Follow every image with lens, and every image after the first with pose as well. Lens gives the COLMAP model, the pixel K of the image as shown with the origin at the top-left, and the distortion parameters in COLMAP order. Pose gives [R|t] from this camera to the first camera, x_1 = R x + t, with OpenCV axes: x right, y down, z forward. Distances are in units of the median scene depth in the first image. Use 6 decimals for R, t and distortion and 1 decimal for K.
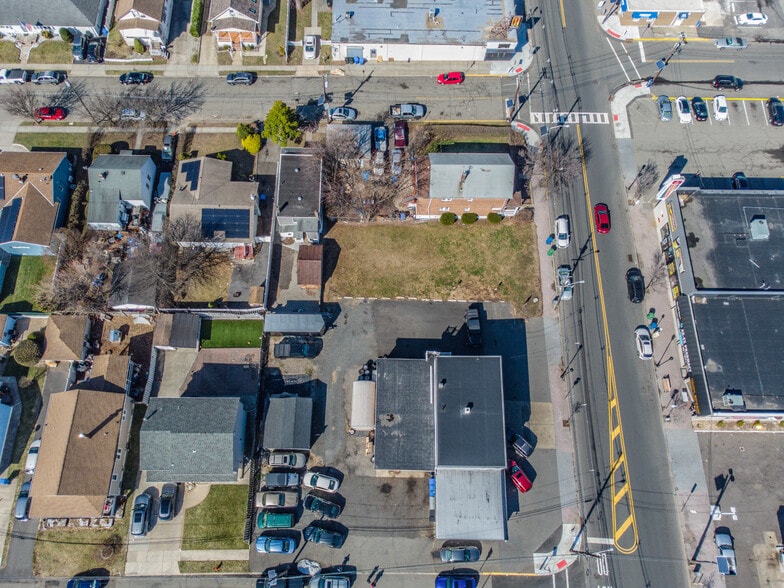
lens RADIAL K [[592.0, 0, 390.8], [0, 592.0, 290.5], [0, 0, 1]] dist [0.016523, 0.006153]
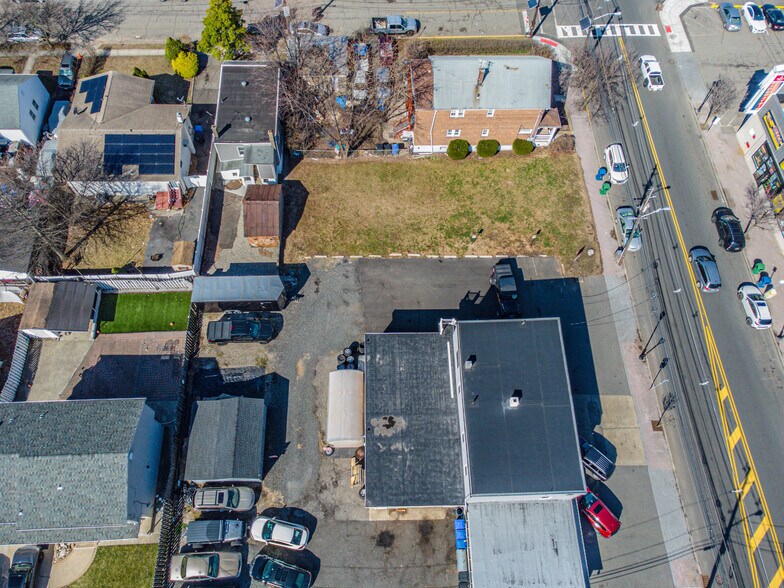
lens RADIAL K [[592.0, 0, 390.8], [0, 592.0, 290.5], [0, 0, 1]] dist [0.016523, 0.006153]
pose [[0.999096, -0.028960, 0.031105, -0.012998], [0.031810, 0.994927, -0.095440, 0.122811], [-0.028183, 0.096344, 0.994949, 0.327233]]
